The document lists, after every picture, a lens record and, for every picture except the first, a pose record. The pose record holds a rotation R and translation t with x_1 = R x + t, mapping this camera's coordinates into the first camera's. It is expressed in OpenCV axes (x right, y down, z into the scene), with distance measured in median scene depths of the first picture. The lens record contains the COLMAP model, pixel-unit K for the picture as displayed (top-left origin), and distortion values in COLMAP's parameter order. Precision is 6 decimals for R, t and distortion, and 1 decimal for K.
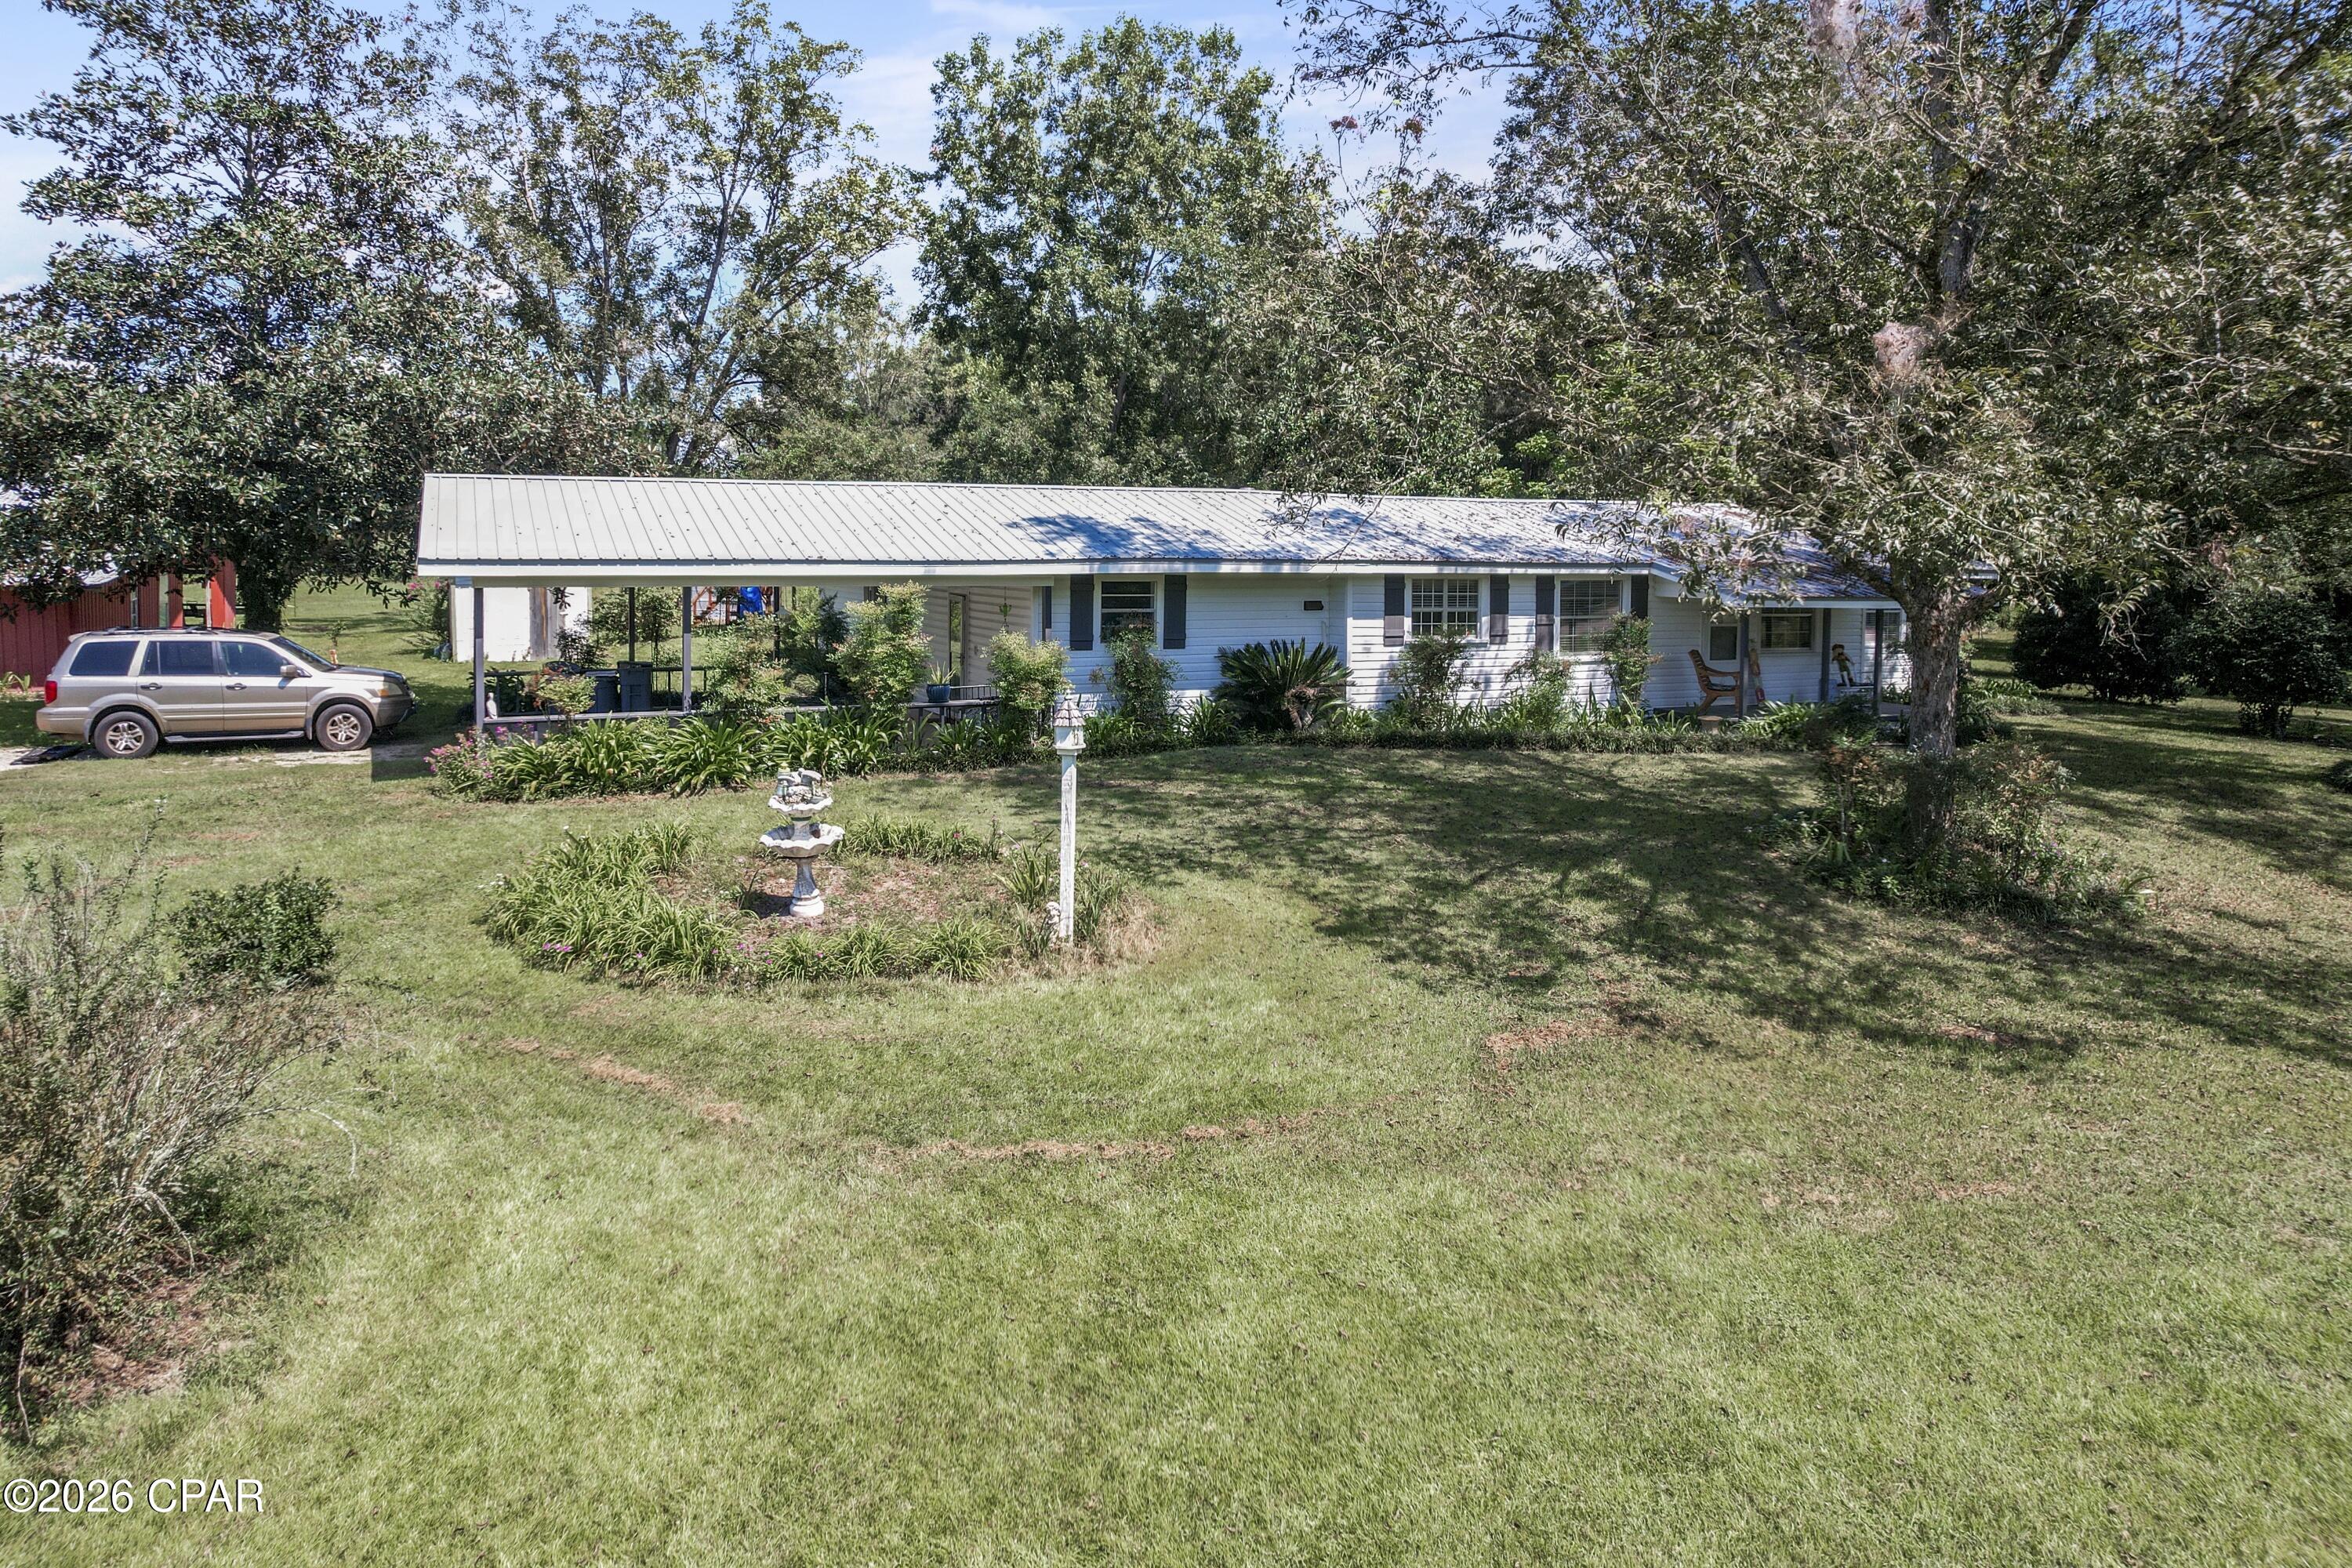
lens RADIAL K [[1542.2, 0, 1175.8], [0, 1542.2, 669.4], [0, 0, 1]] dist [0.001778, 0.000925]
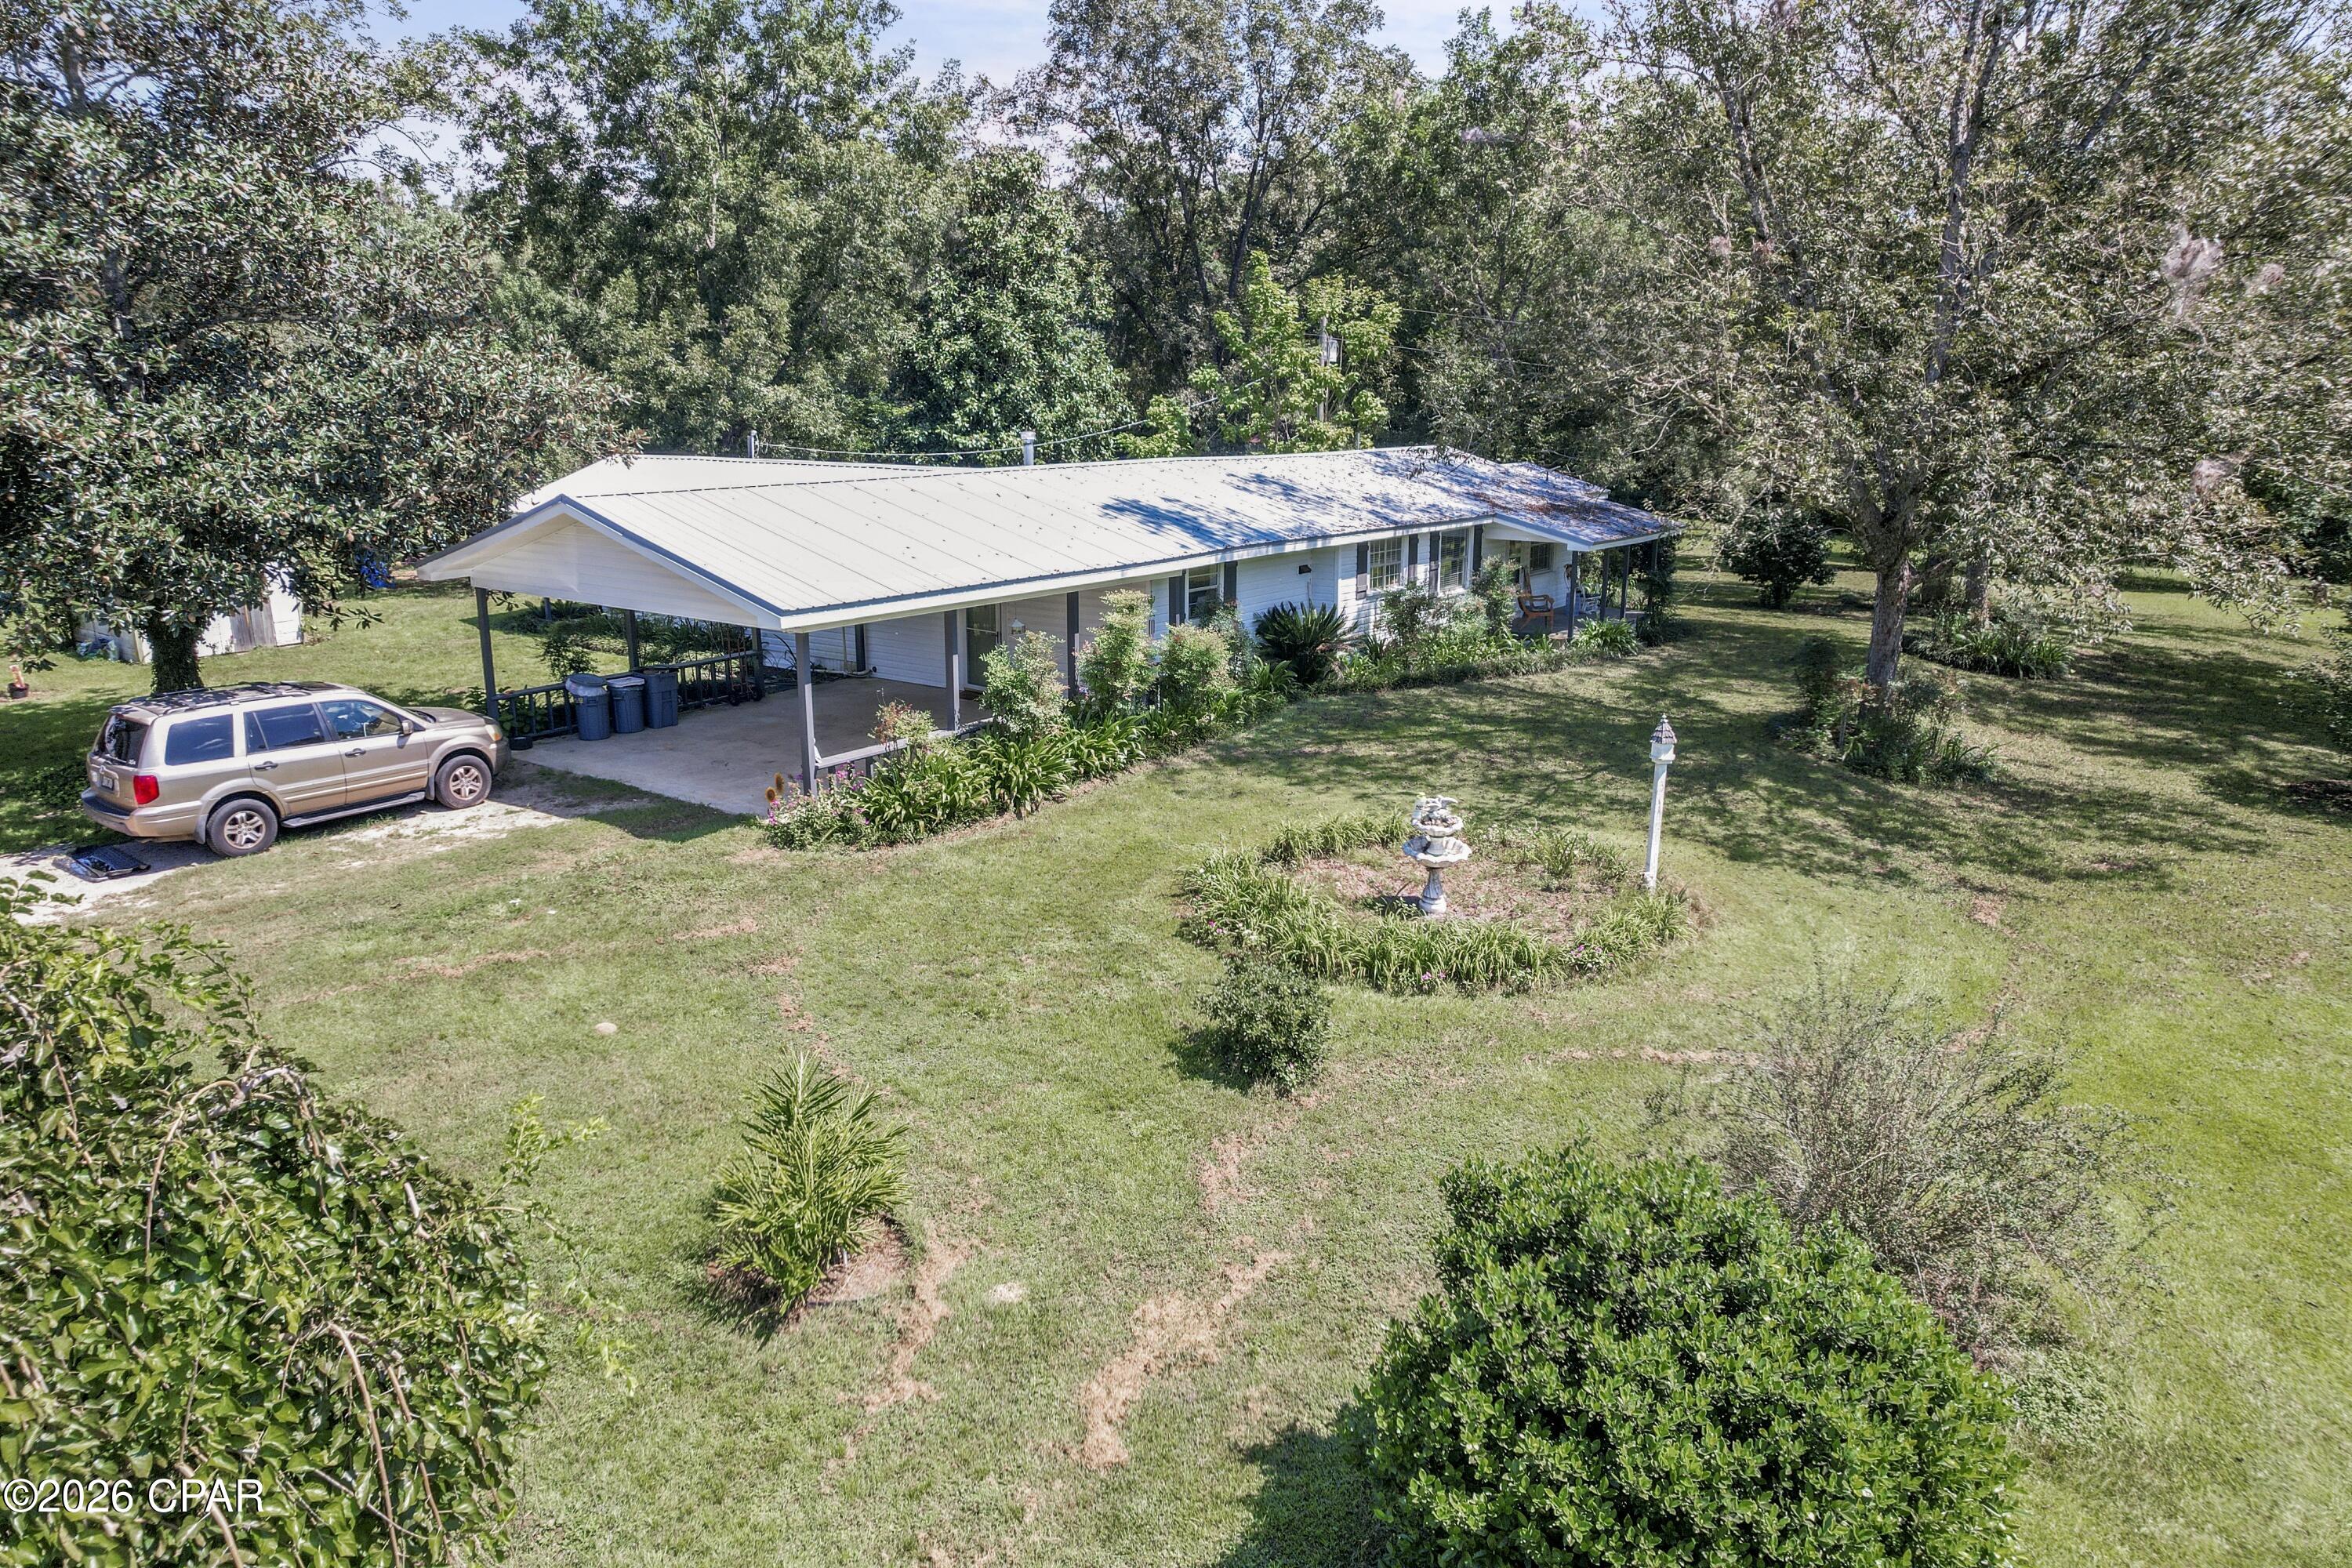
lens RADIAL K [[1493.3, 0, 1176.0], [0, 1493.3, 784.0], [0, 0, 1]] dist [-0.071364, 0.061000]
pose [[0.866590, -0.129888, 0.481821, -0.602718], [0.040648, 0.980696, 0.191265, -0.109473], [-0.497363, -0.146163, 0.855141, 0.062226]]
